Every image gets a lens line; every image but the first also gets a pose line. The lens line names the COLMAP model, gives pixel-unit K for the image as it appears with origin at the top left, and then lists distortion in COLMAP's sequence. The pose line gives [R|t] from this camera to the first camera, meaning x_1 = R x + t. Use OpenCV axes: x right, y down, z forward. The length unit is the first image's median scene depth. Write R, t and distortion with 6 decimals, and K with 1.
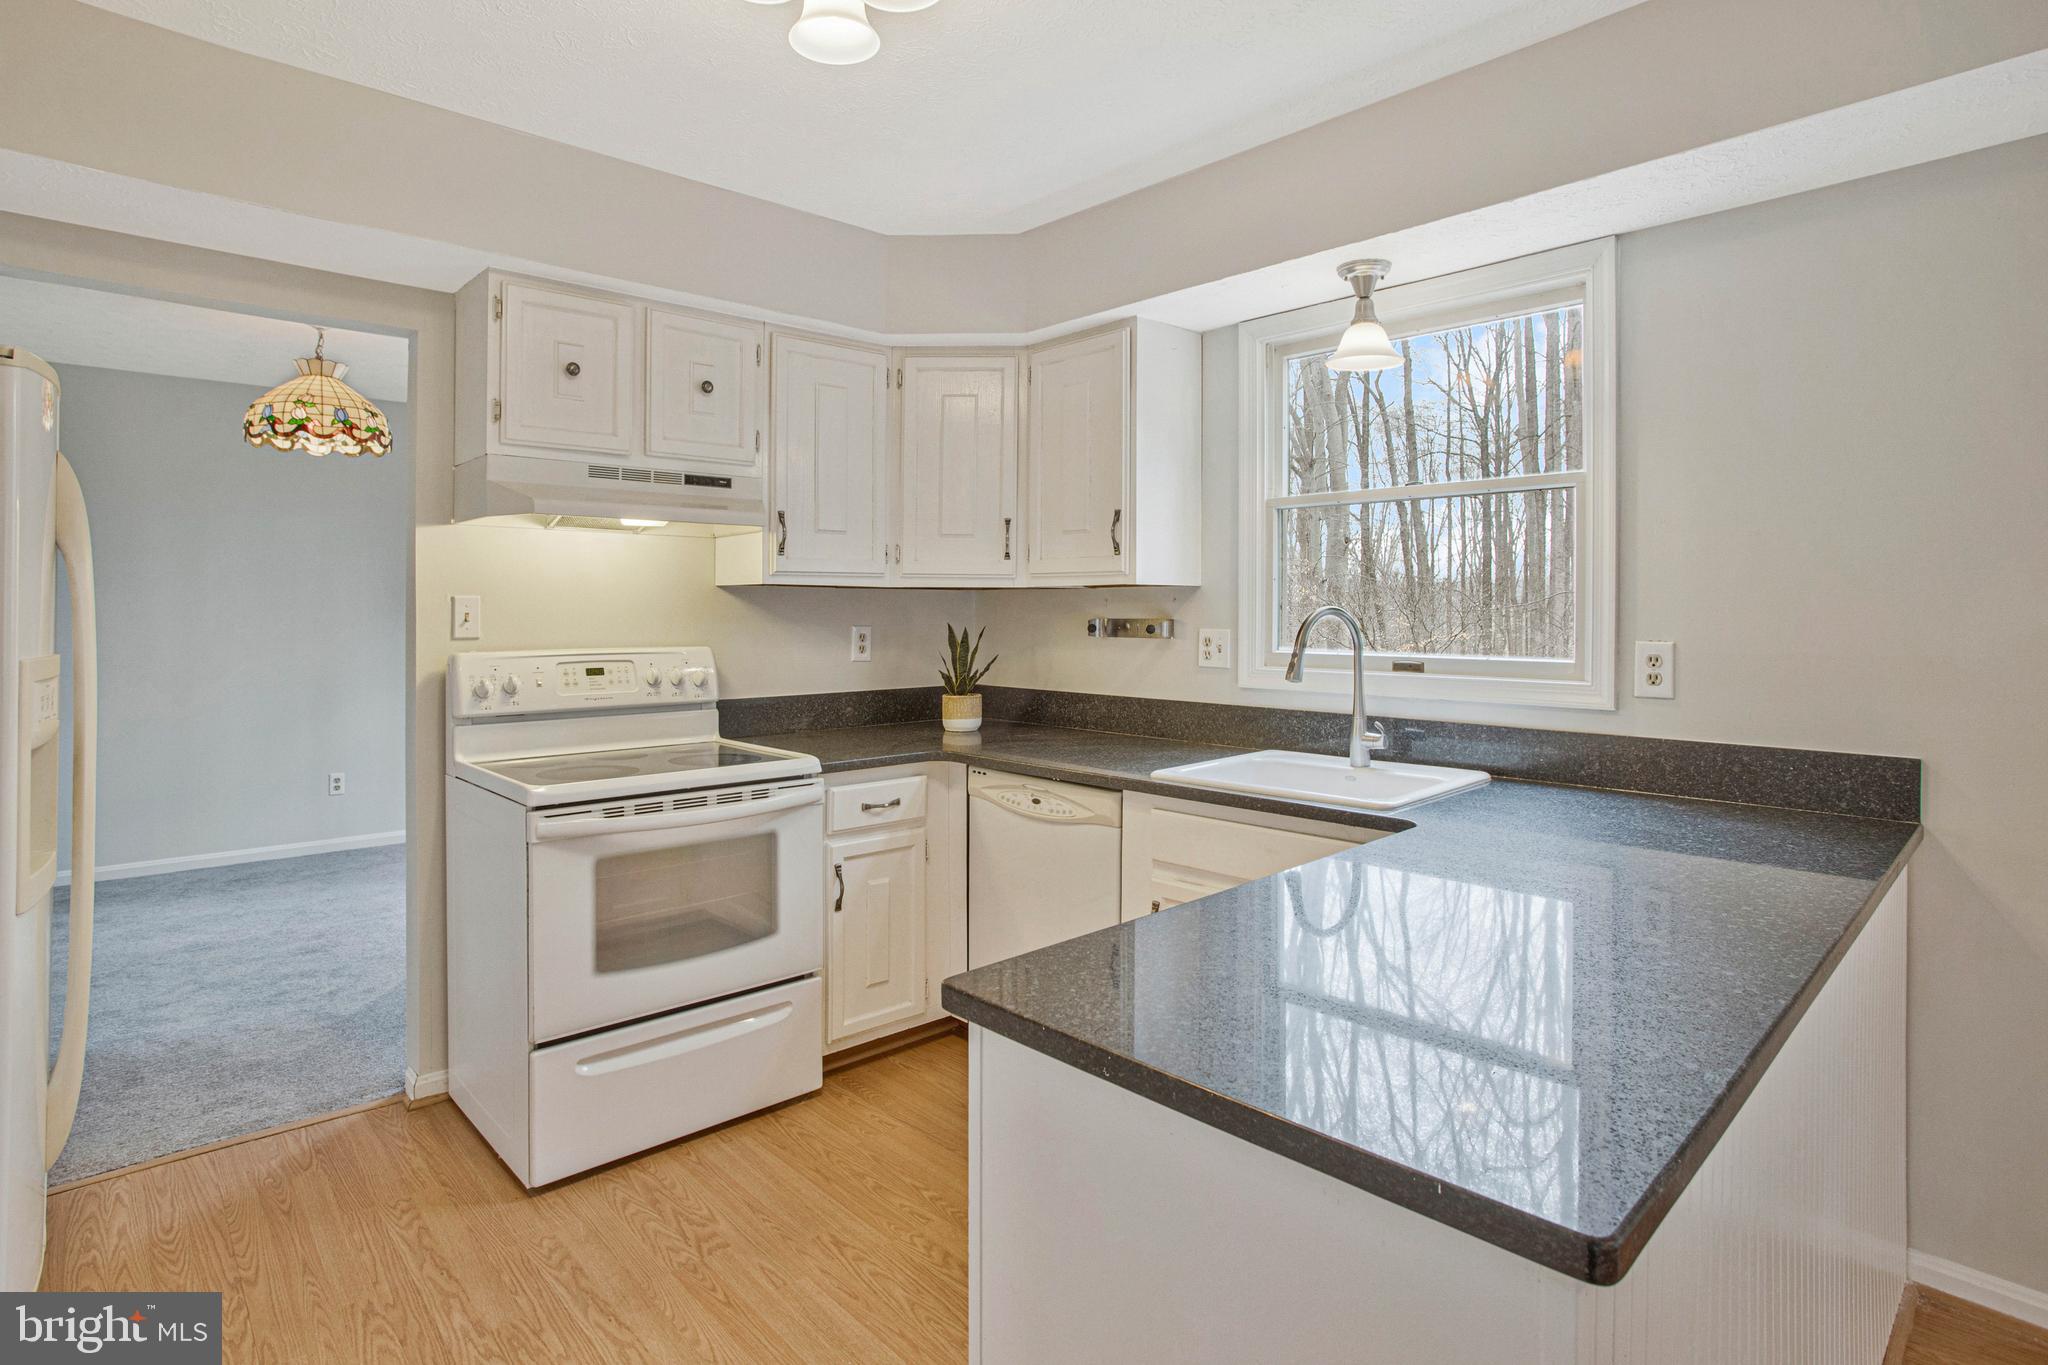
lens RADIAL K [[1041.0, 0, 1046.4], [0, 1041.0, 602.8], [0, 0, 1]] dist [-0.035818, 0.016753]
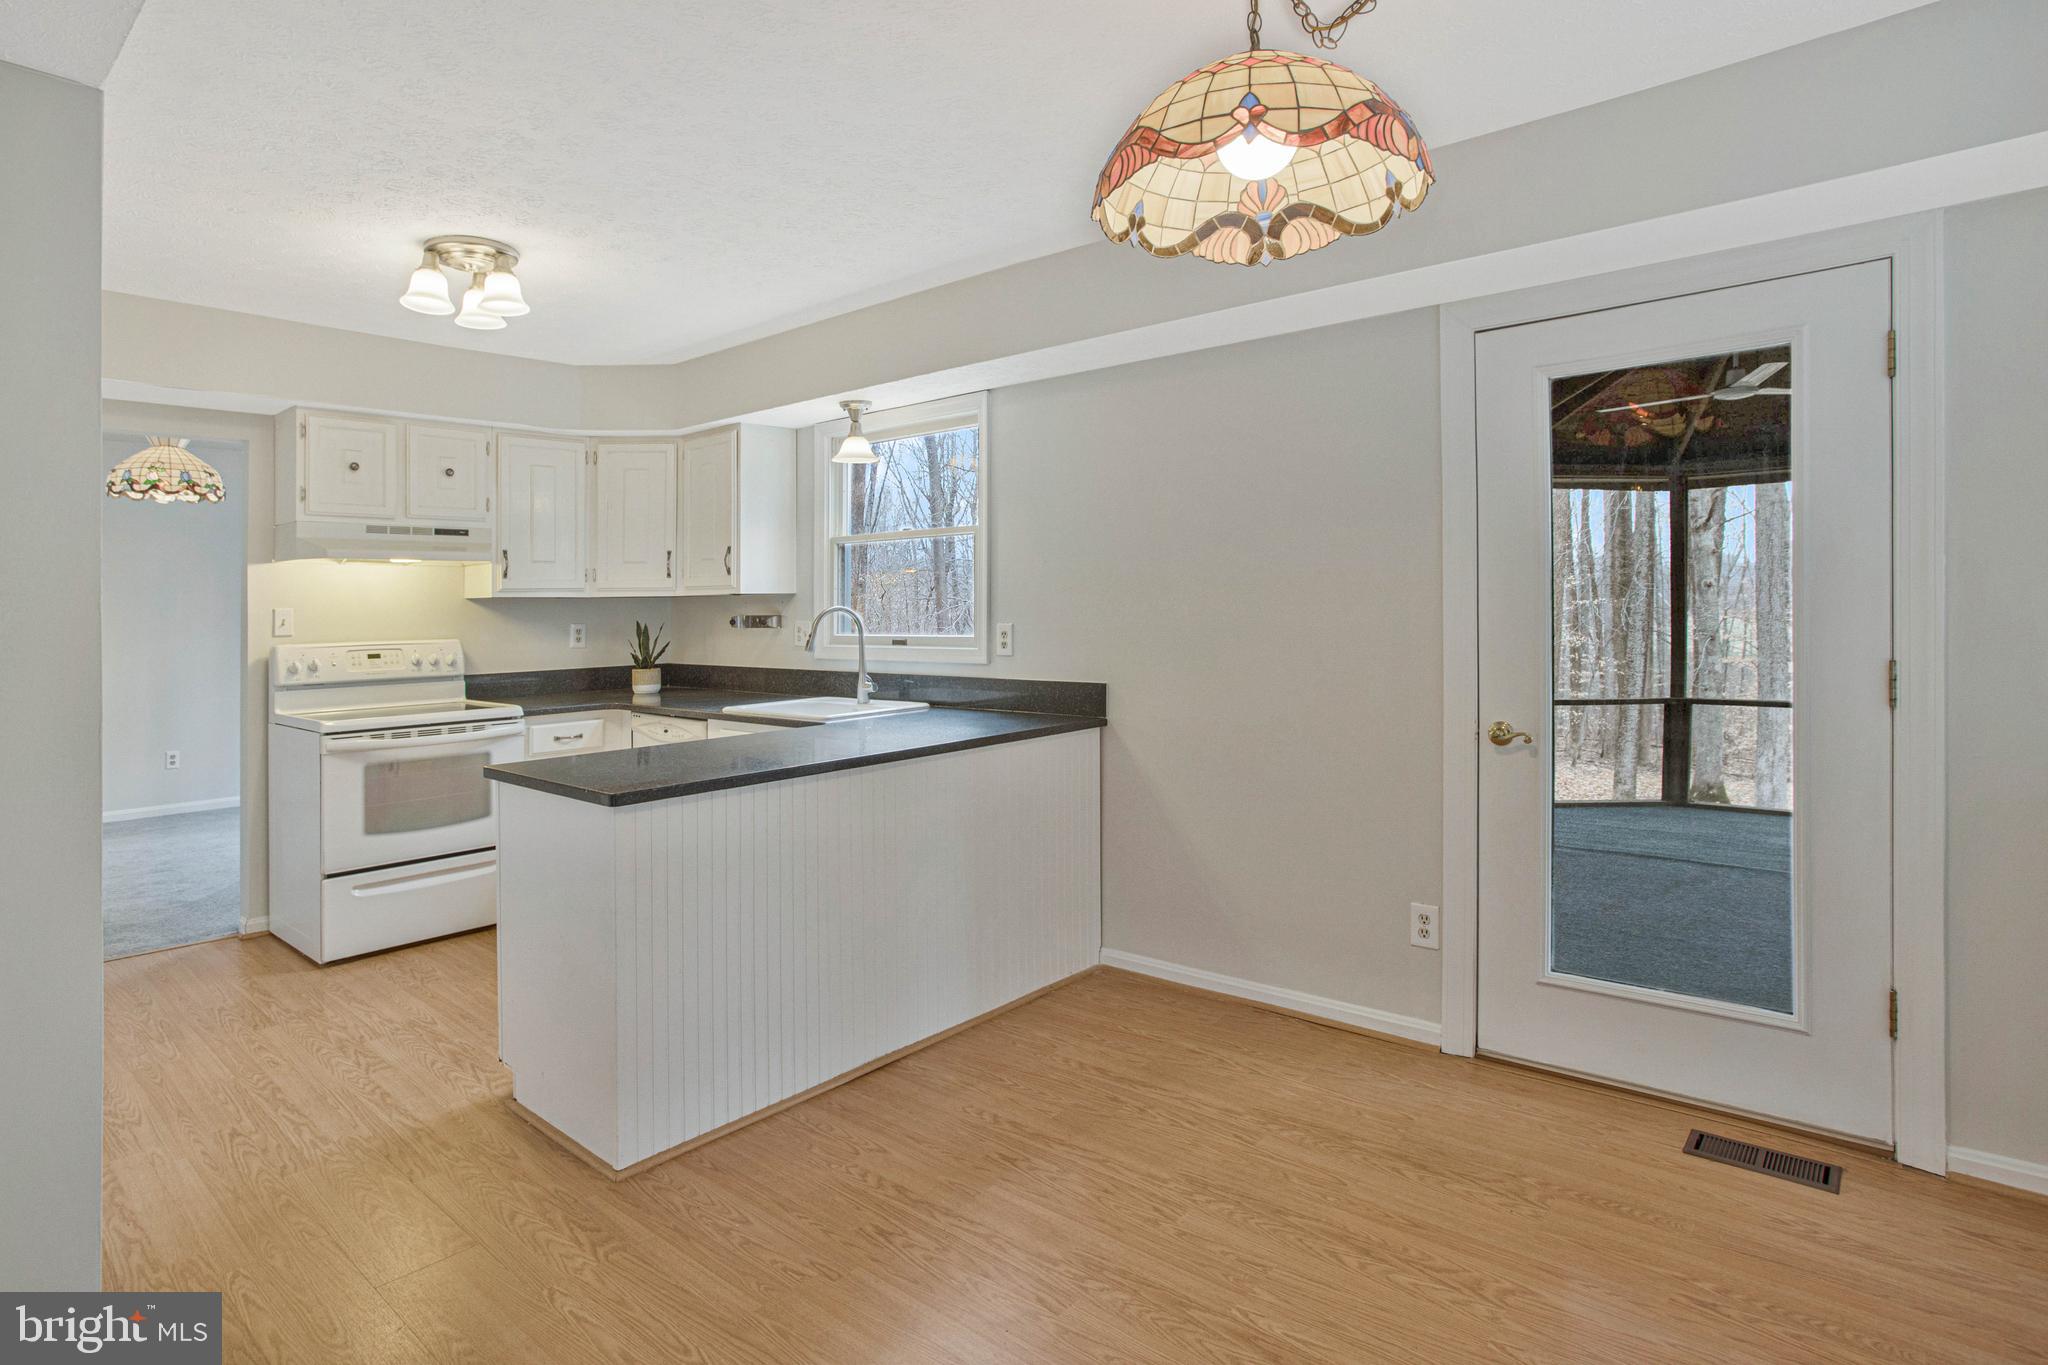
lens RADIAL K [[1041.0, 0, 1054.2], [0, 1041.0, 574.3], [0, 0, 1]] dist [-0.035818, 0.016753]
pose [[0.991975, -0.012814, 0.125783, 0.373979], [0.015615, 0.999651, -0.021306, -0.006611], [-0.125466, 0.023099, 0.991829, -0.640929]]
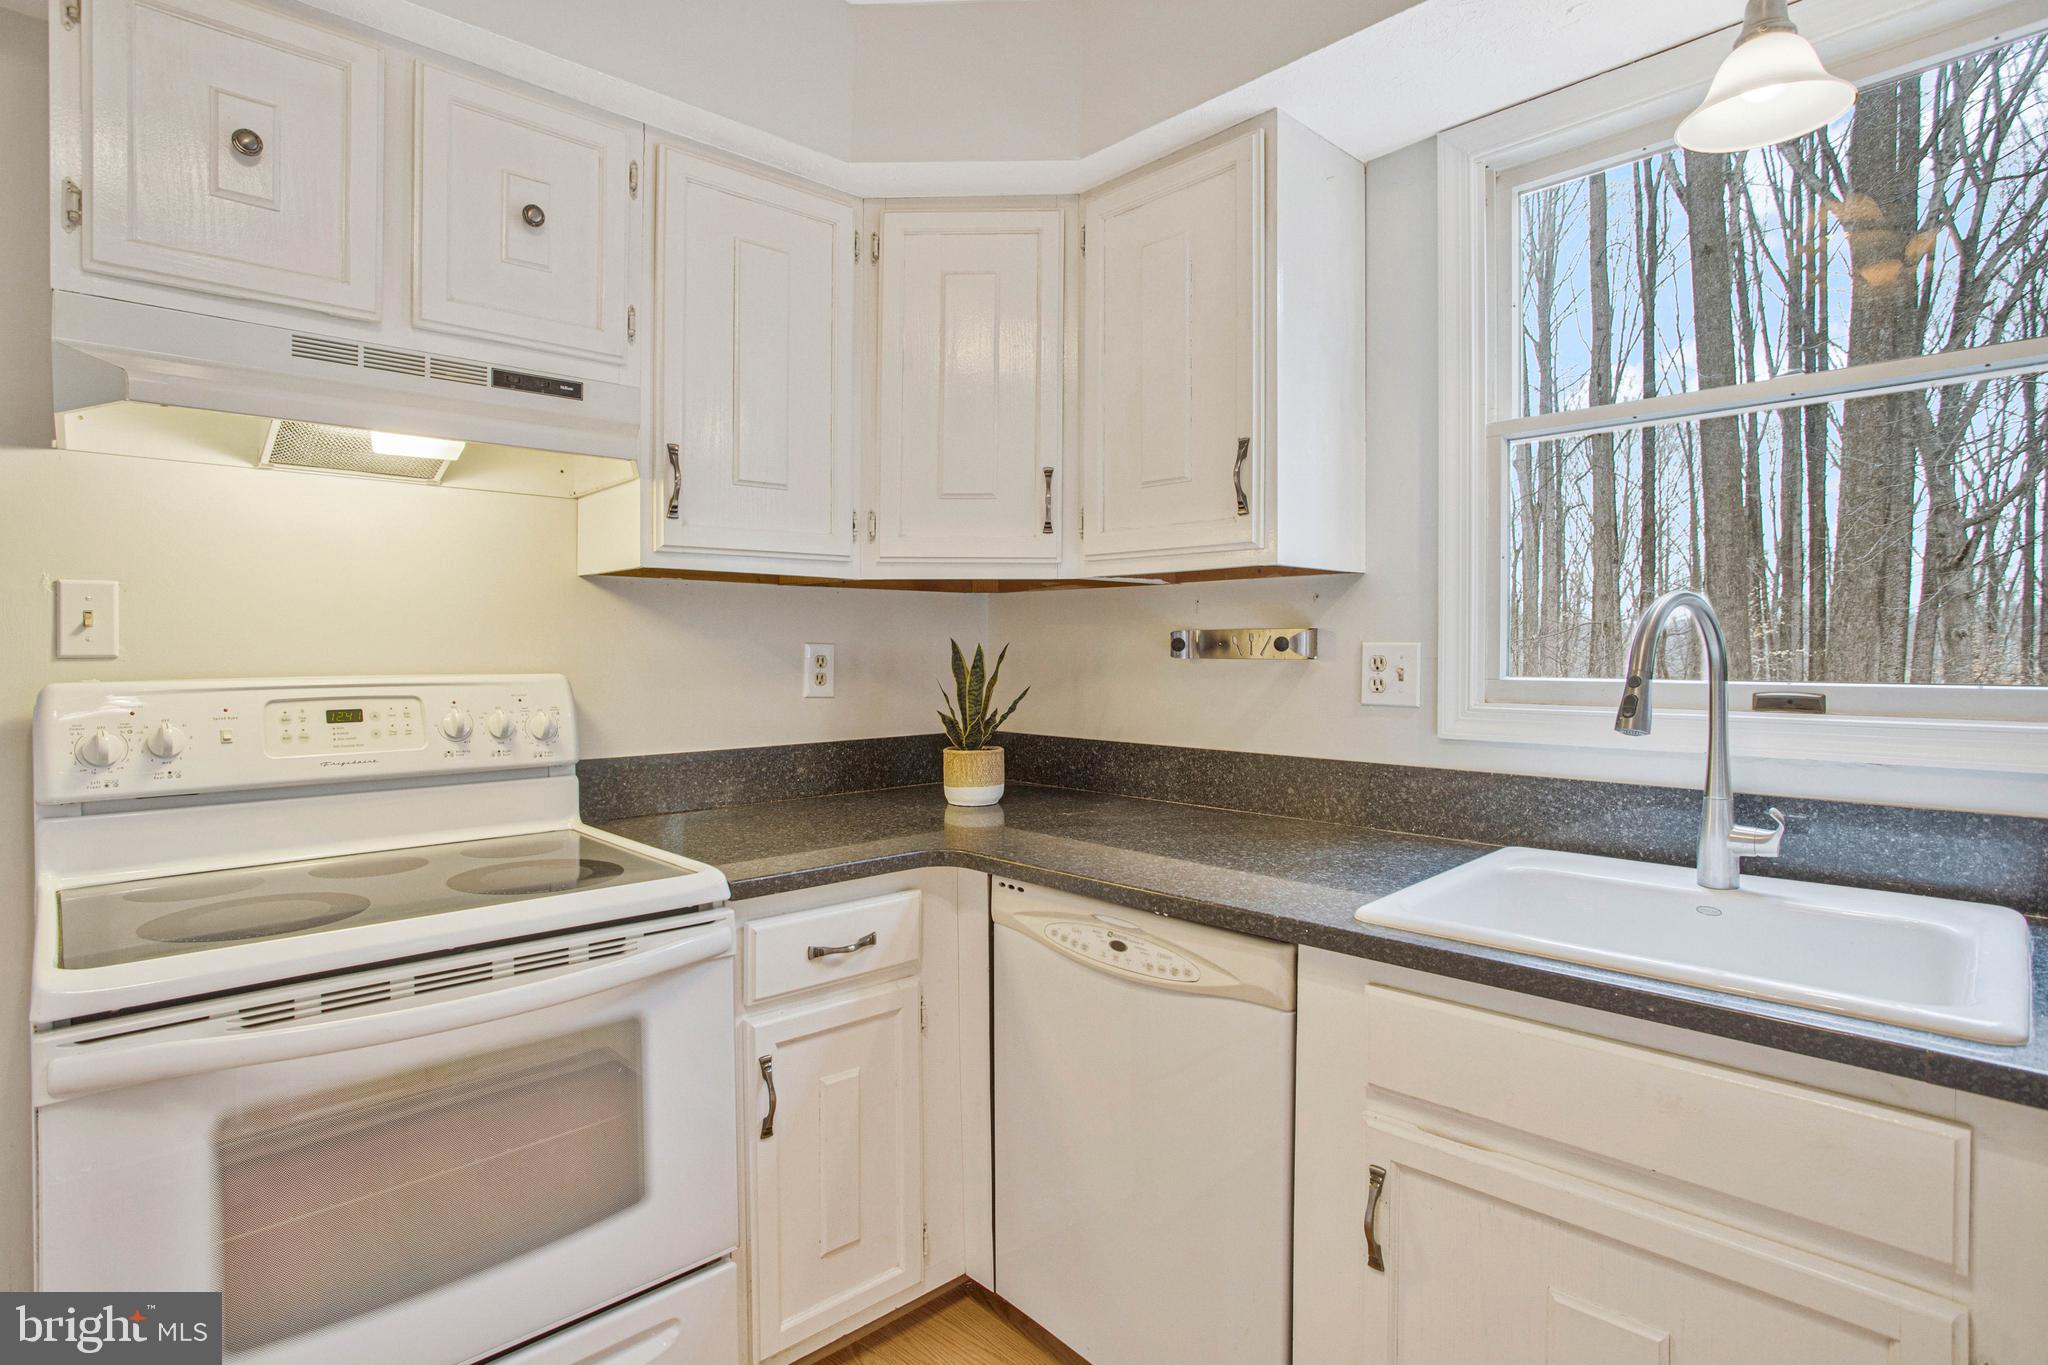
lens RADIAL K [[1041.0, 0, 1033.2], [0, 1041.0, 644.2], [0, 0, 1]] dist [-0.035818, 0.016753]
pose [[0.999995, -0.003043, -0.000524, -0.052906], [0.003046, 0.999985, 0.004550, 0.025079], [0.000510, -0.004551, 0.999990, 0.429581]]
